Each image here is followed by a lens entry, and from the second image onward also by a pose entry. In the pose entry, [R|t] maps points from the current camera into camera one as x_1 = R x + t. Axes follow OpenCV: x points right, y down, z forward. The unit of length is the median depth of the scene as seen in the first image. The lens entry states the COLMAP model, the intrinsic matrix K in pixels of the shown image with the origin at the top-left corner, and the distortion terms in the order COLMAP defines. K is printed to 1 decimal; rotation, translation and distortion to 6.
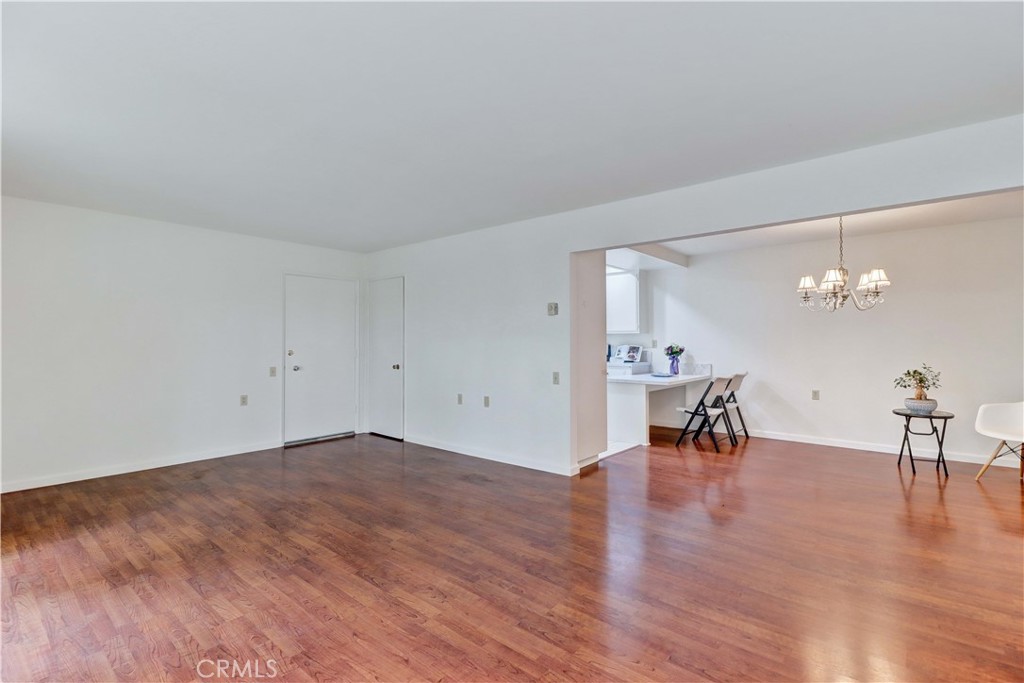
lens RADIAL K [[474.4, 0, 511.2], [0, 474.4, 338.3], [0, 0, 1]] dist [0.016521, -0.009099]
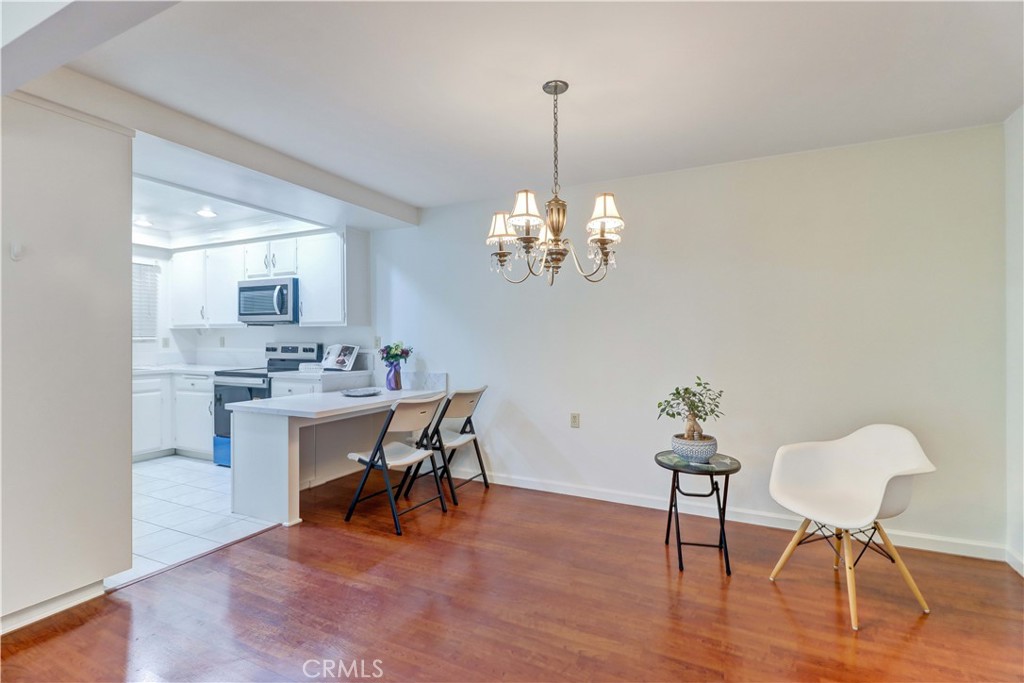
lens RADIAL K [[474.4, 0, 513.5], [0, 474.4, 339.4], [0, 0, 1]] dist [0.016521, -0.009099]
pose [[0.966198, 0.004739, 0.257758, 0.362495], [-0.005701, 0.999979, 0.002986, 0.004970], [-0.257738, -0.004355, 0.966205, 0.363665]]
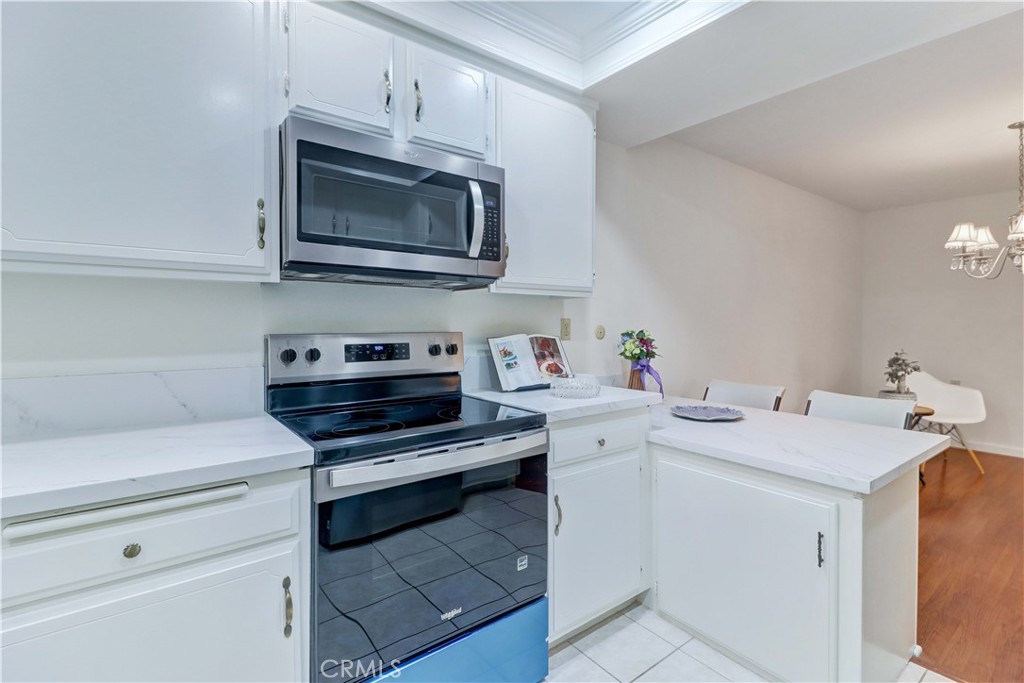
lens RADIAL K [[474.4, 0, 472.4], [0, 474.4, 333.8], [0, 0, 1]] dist [0.016521, -0.009099]
pose [[0.232686, -0.016062, 0.972419, -0.081435], [-0.001621, 0.999856, 0.016902, 0.010513], [-0.972550, -0.005509, 0.232627, 1.126610]]
